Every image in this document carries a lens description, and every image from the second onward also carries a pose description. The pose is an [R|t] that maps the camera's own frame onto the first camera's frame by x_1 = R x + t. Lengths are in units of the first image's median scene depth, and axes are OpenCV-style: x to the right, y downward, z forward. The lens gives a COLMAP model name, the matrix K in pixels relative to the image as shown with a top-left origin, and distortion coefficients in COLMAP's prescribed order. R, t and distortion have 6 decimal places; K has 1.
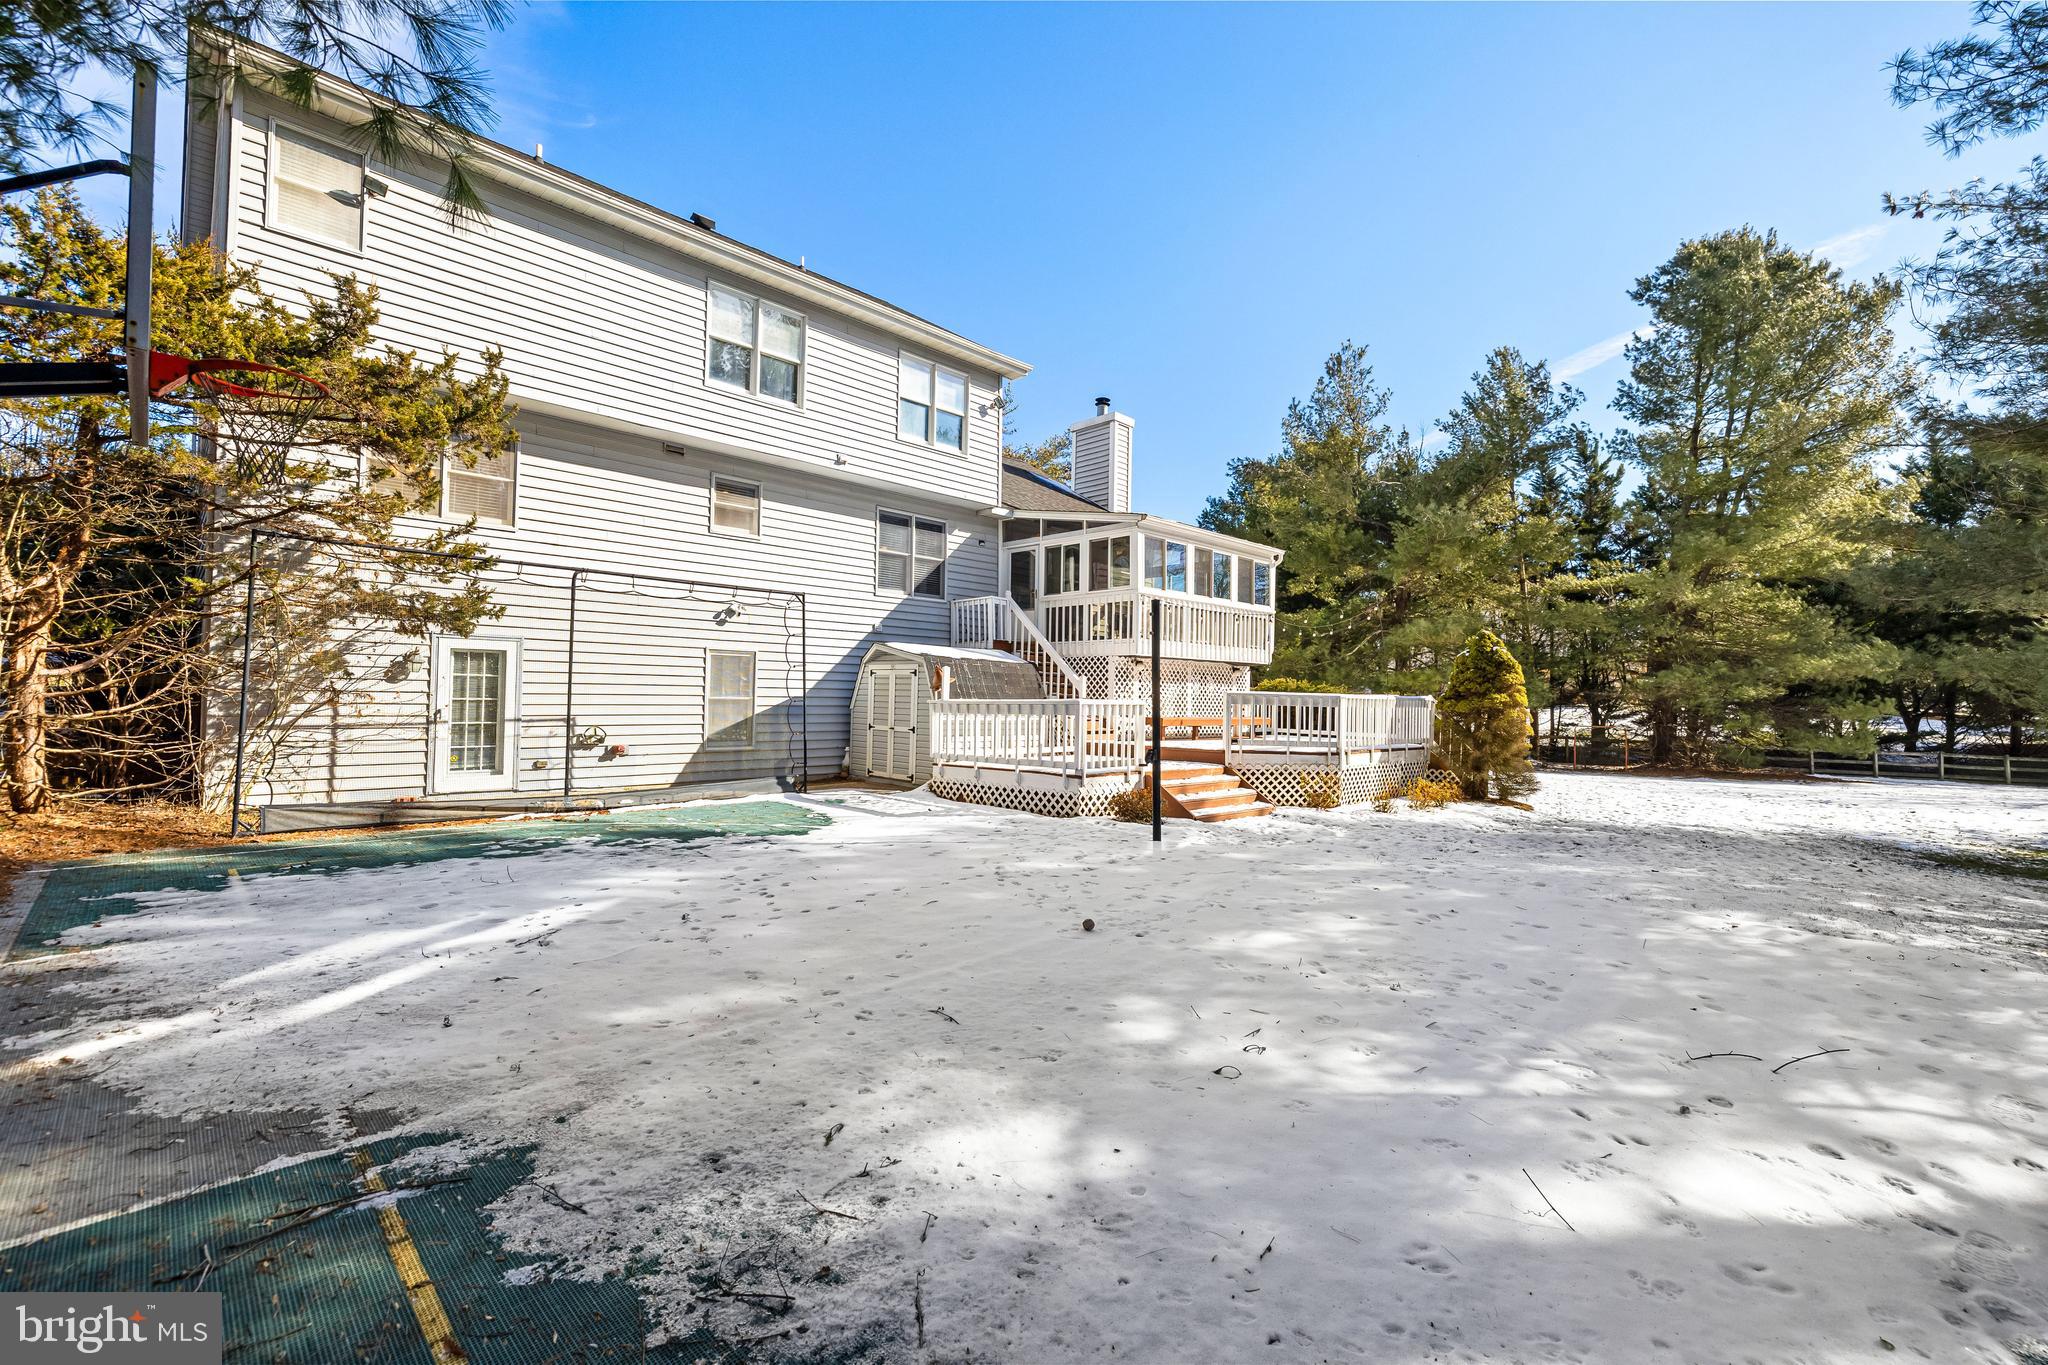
lens RADIAL K [[865.8, 0, 1020.2], [0, 865.8, 675.9], [0, 0, 1]] dist [0.000699, 0.000157]
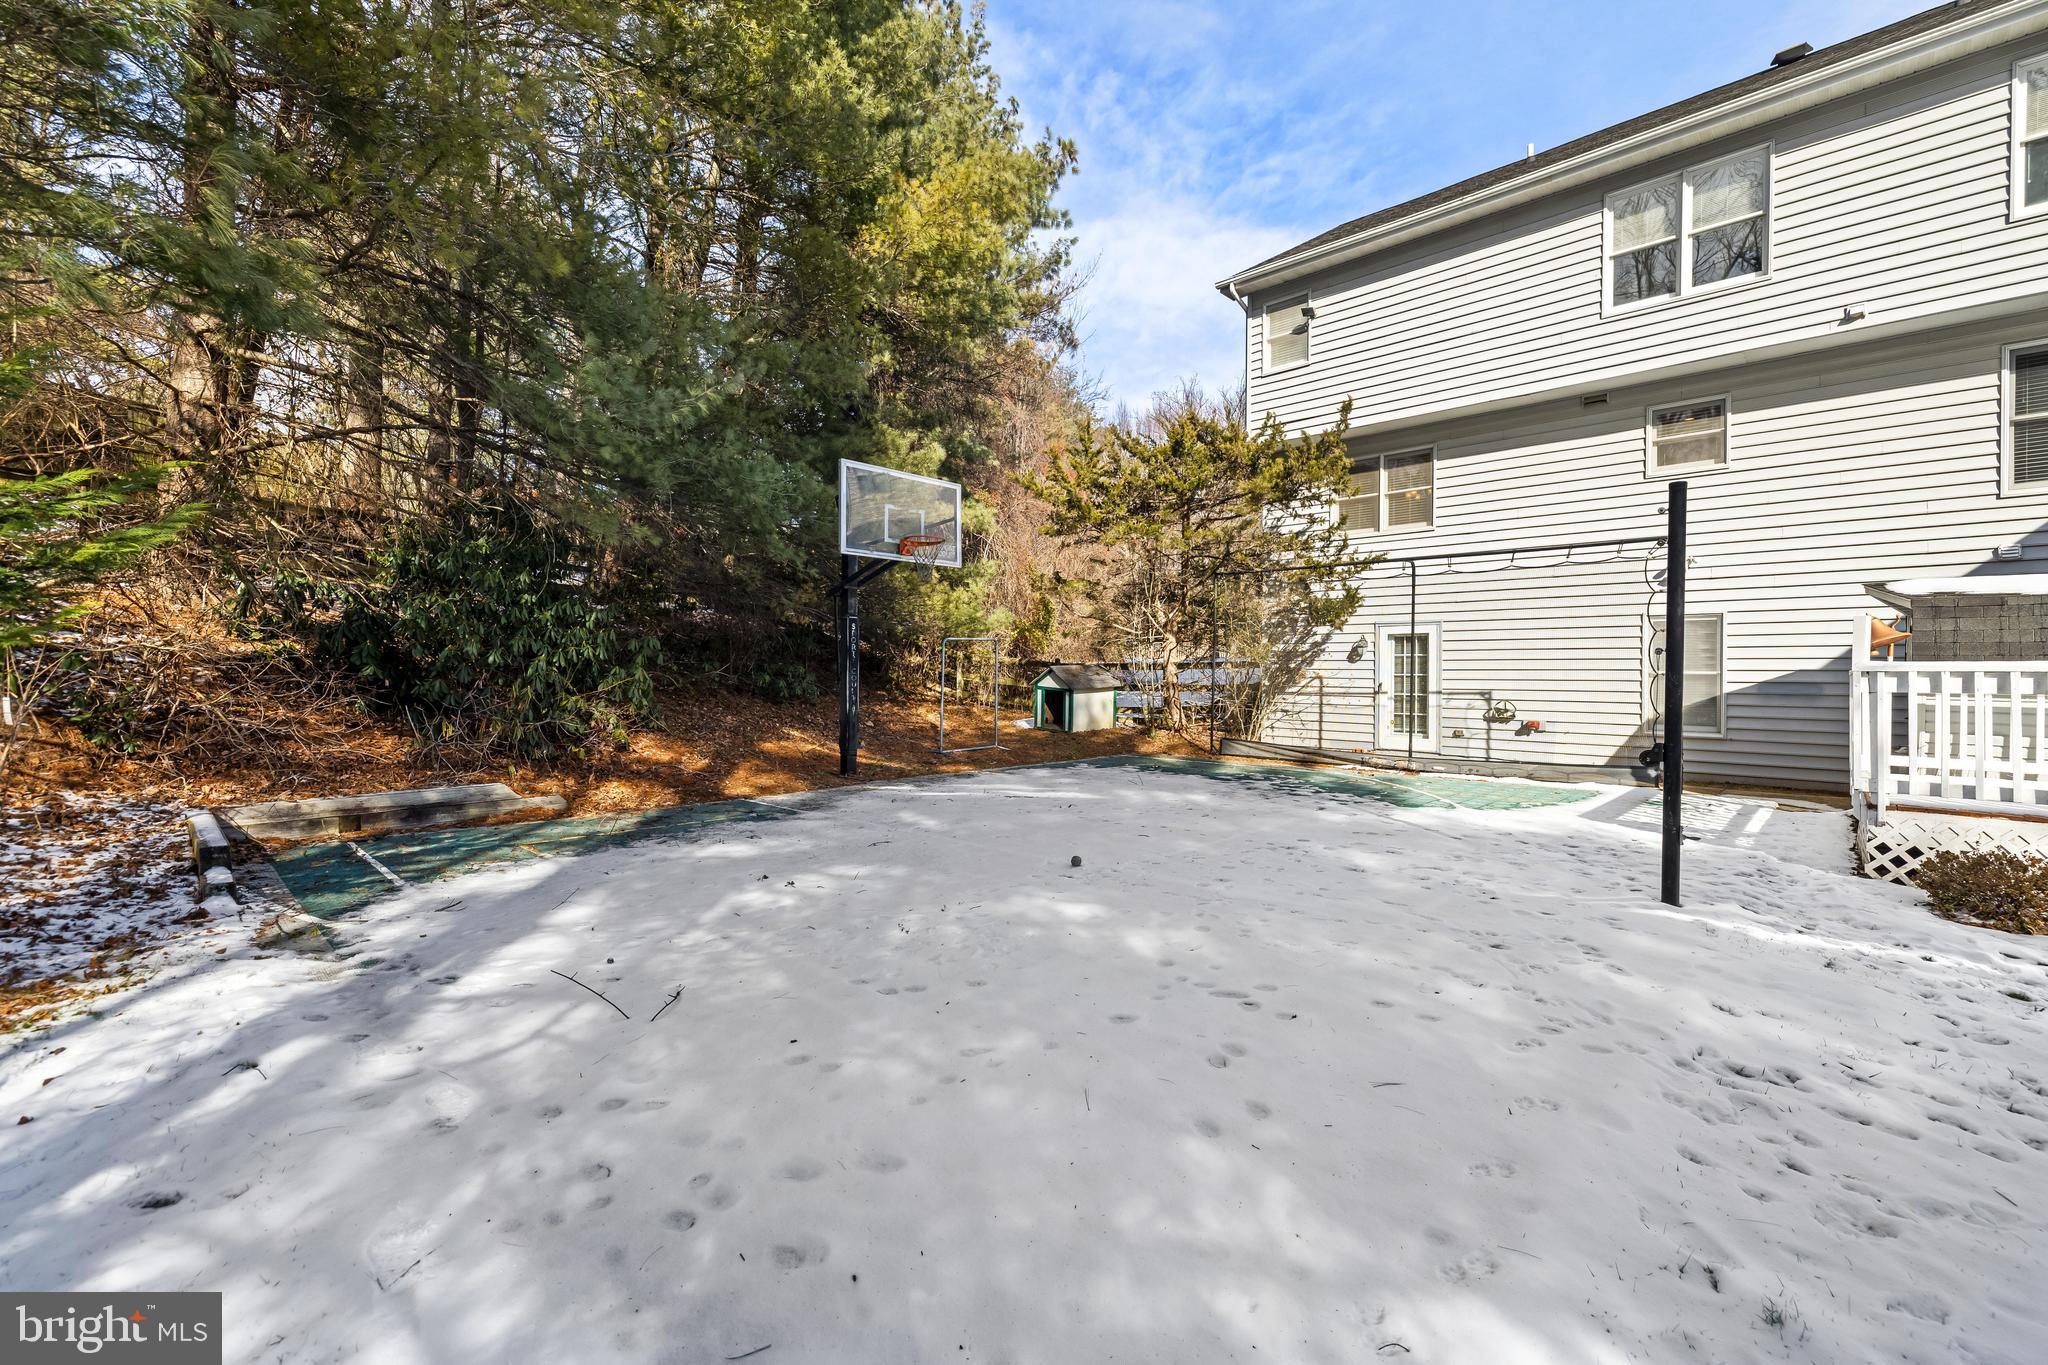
lens RADIAL K [[865.8, 0, 1020.2], [0, 865.8, 675.9], [0, 0, 1]] dist [0.000699, 0.000157]
pose [[0.005232, -0.009601, -0.999940, 0.520025], [0.019929, 0.999756, -0.009495, 0.025966], [0.999788, -0.019878, 0.005422, 0.400132]]
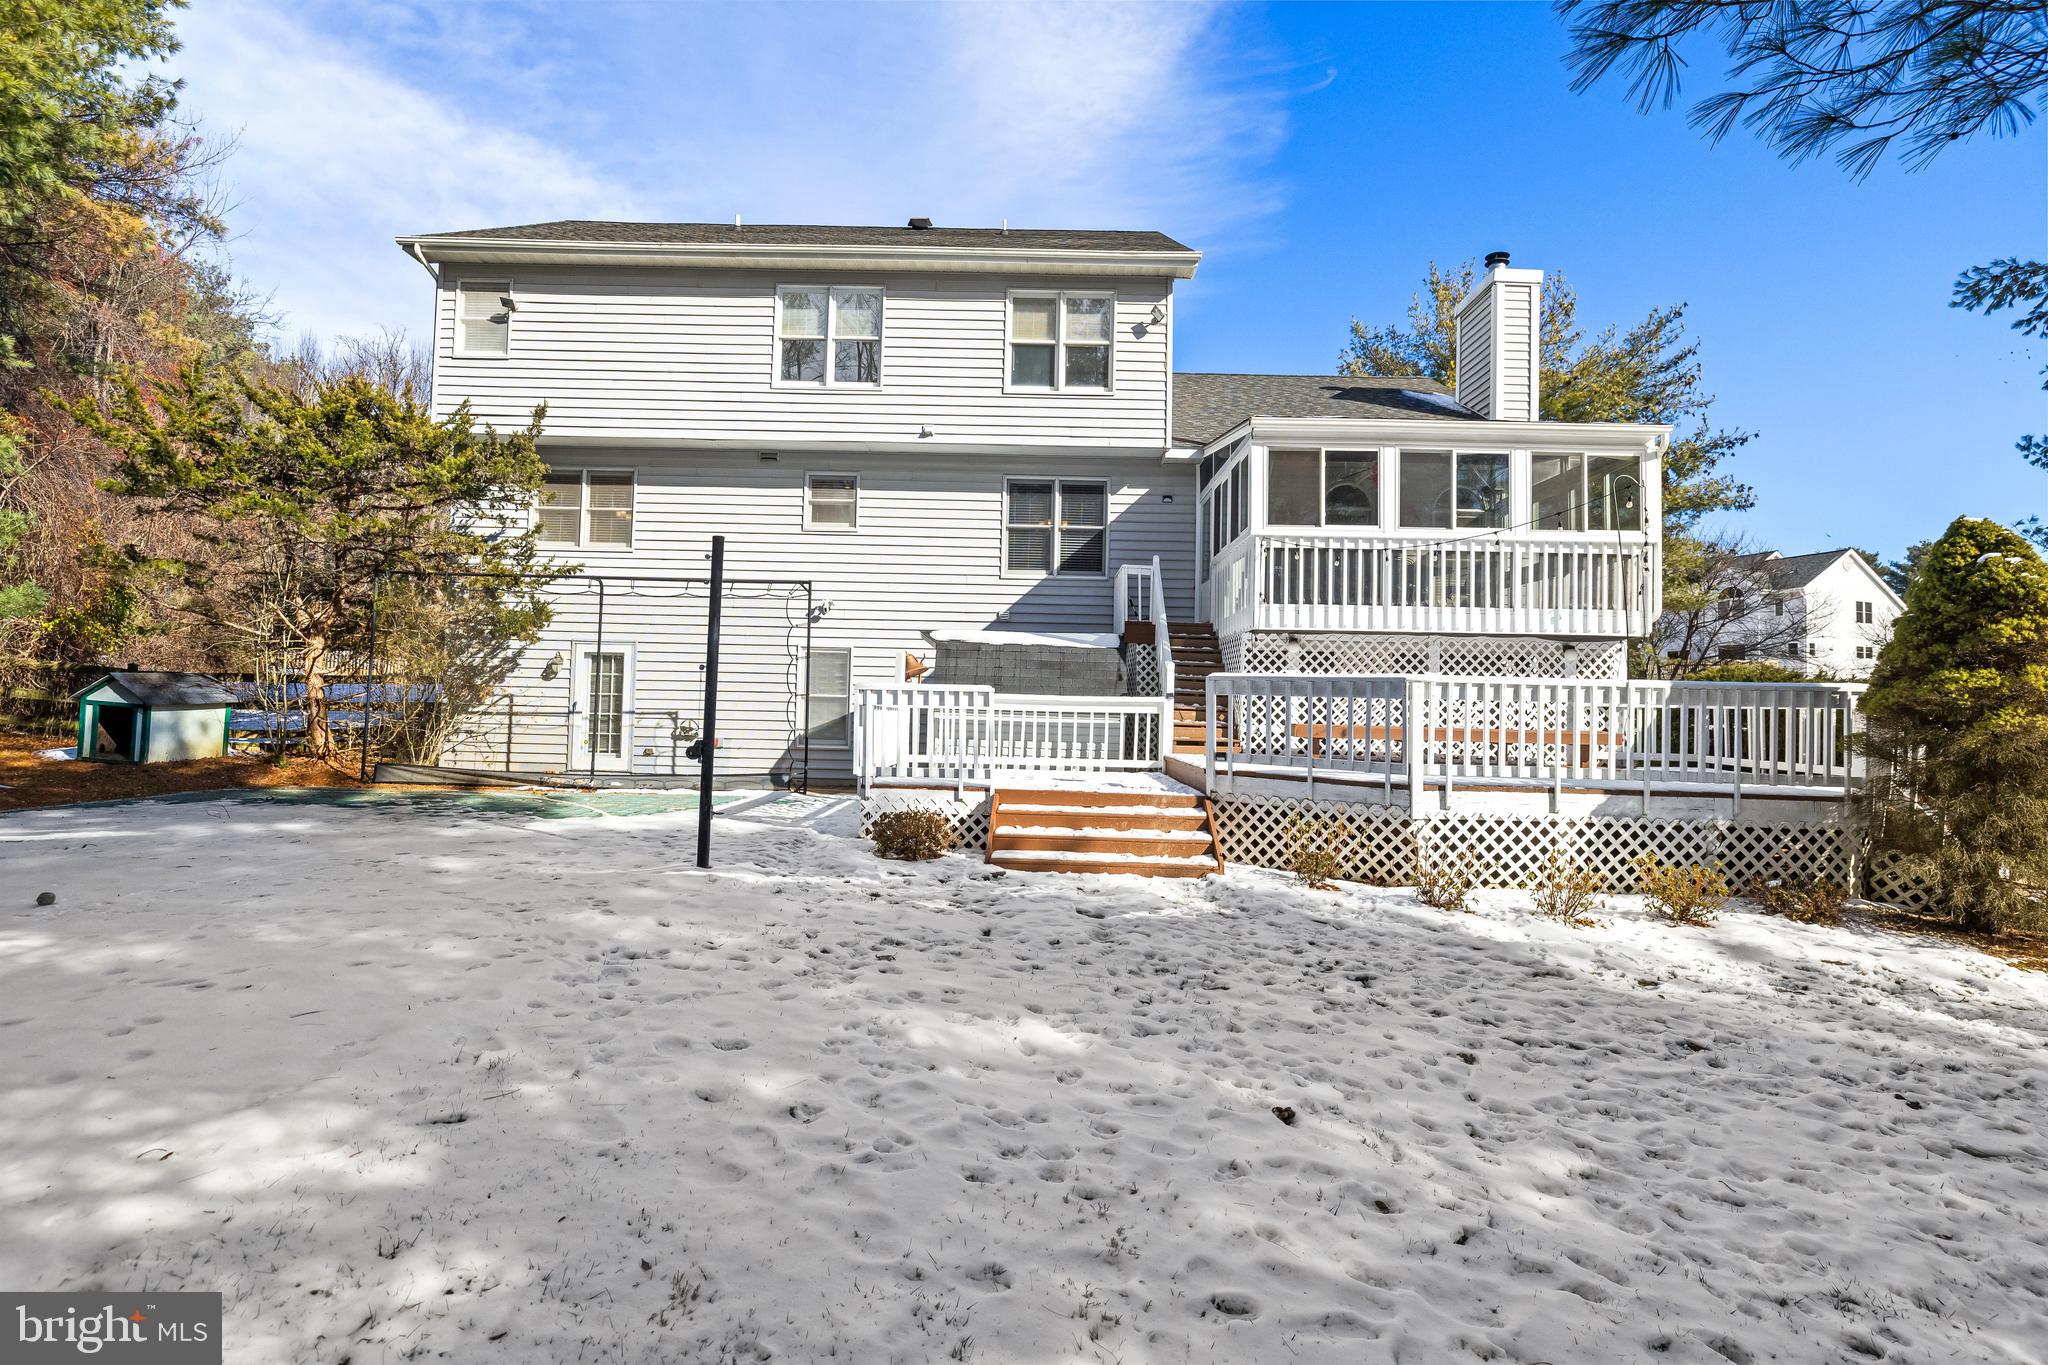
lens RADIAL K [[951.4, 0, 1033.4], [0, 951.4, 671.5], [0, 0, 1]] dist [-0.003768, -0.000410]
pose [[0.698795, -0.028426, -0.714757, 0.654574], [0.006296, 0.999416, -0.033591, 0.039098], [0.715294, 0.018973, 0.698566, 0.449070]]
